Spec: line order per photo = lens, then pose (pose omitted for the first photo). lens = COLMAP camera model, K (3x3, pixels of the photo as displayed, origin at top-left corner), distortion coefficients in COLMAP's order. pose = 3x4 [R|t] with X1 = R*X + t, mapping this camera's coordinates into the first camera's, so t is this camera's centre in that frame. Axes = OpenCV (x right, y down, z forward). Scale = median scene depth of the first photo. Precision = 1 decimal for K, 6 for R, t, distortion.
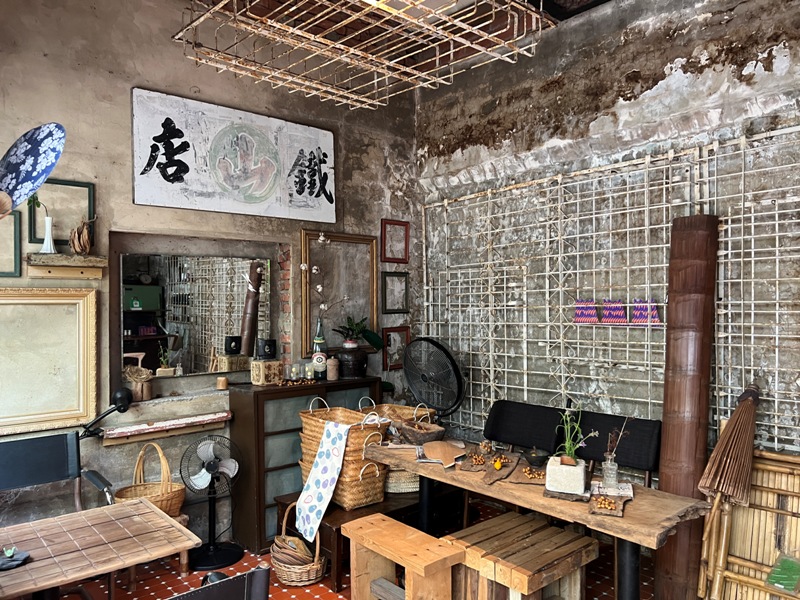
lens RADIAL K [[604.1, 0, 401.0], [0, 604.1, 307.4], [0, 0, 1]] dist [0.055906, -0.061049]
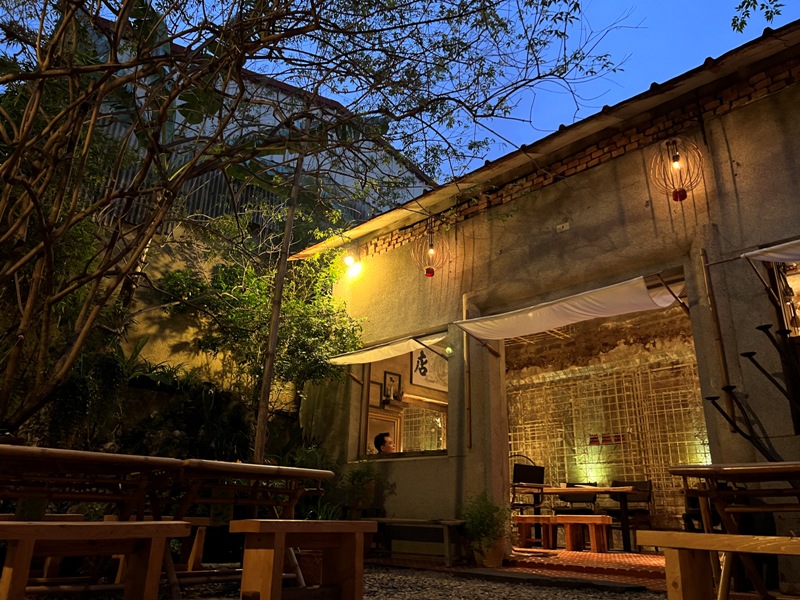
lens RADIAL K [[604.1, 0, 396.1], [0, 604.1, 297.6], [0, 0, 1]] dist [0.055906, -0.061049]
pose [[0.997029, 0.054552, 0.054390, -0.624539], [-0.031767, 0.934388, -0.354839, 0.360154], [-0.070178, 0.352057, 0.933344, -1.344849]]
